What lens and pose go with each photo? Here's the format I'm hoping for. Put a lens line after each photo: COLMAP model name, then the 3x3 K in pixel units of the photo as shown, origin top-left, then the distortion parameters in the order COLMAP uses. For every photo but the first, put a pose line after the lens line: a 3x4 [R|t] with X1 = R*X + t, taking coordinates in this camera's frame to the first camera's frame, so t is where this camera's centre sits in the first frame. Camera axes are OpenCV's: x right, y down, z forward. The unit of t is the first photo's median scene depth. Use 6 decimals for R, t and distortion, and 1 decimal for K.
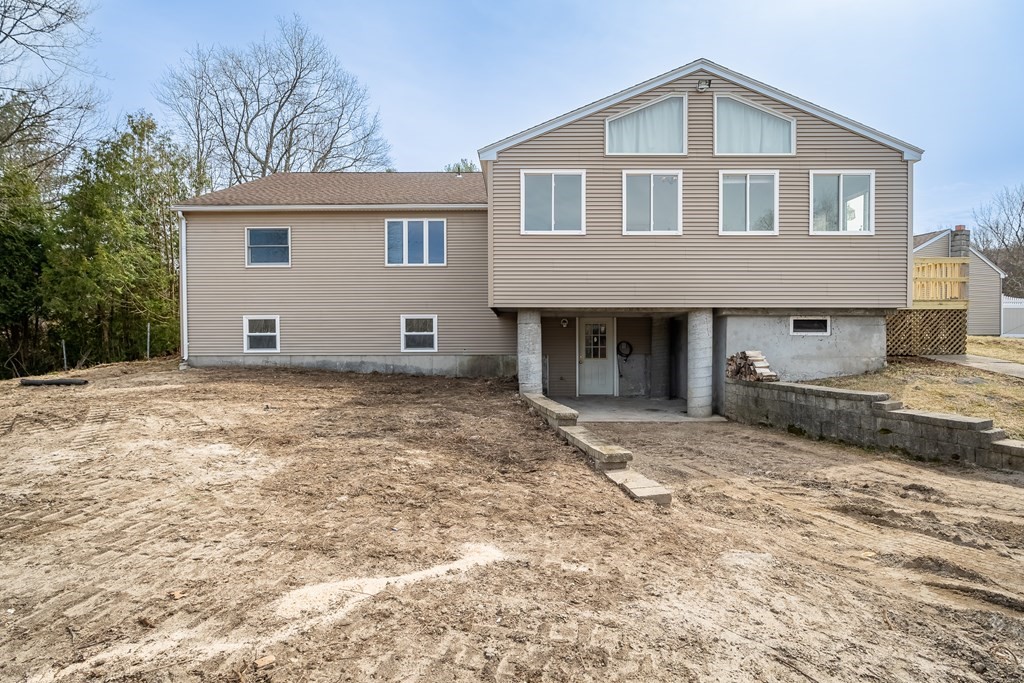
lens RADIAL K [[530.1, 0, 519.5], [0, 530.1, 340.2], [0, 0, 1]] dist [-0.033859, 0.008554]
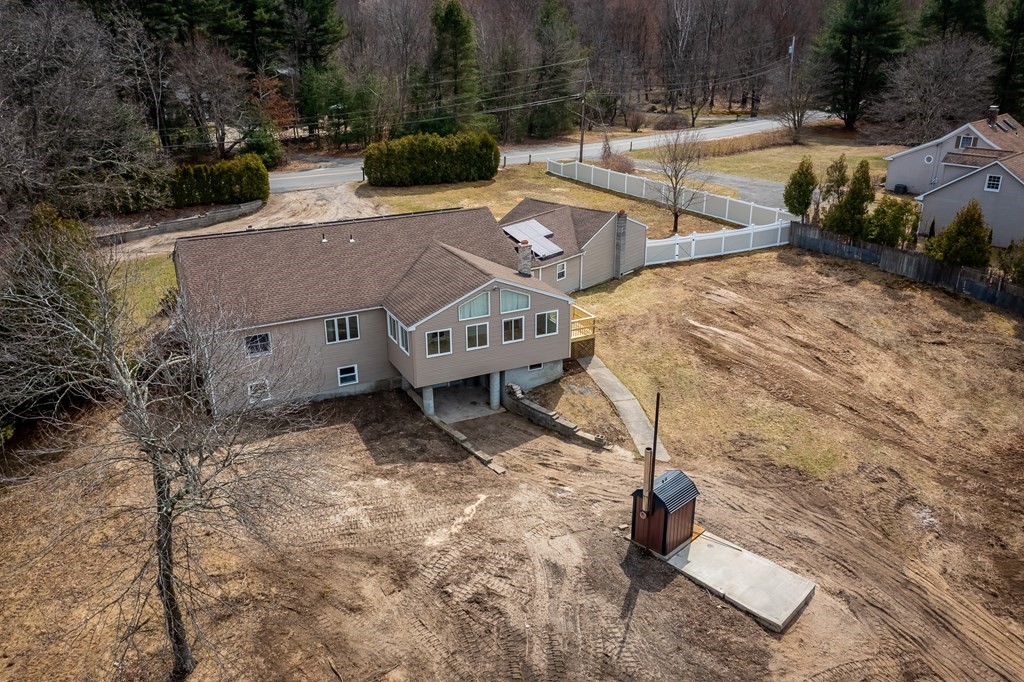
lens RADIAL K [[801.9, 0, 509.6], [0, 801.9, 342.7], [0, 0, 1]] dist [-0.002359, 0.009890]
pose [[0.895815, -0.170285, 0.410510, -1.087967], [0.007120, 0.929064, 0.369850, -1.535851], [-0.444370, -0.328394, 0.833482, -2.057920]]
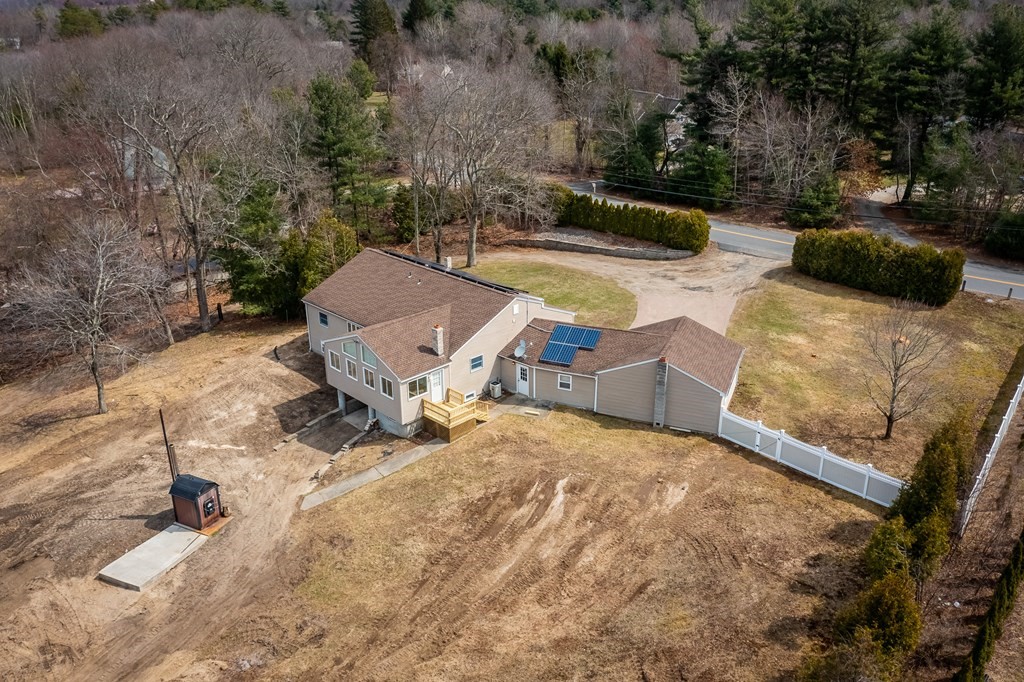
lens RADIAL K [[801.9, 0, 512.4], [0, 801.9, 340.5], [0, 0, 1]] dist [-0.002359, 0.009890]
pose [[0.715829, 0.268631, -0.644536, 3.992019], [-0.007607, 0.925984, 0.377485, -2.240925], [0.698234, -0.265312, 0.664890, -1.516036]]
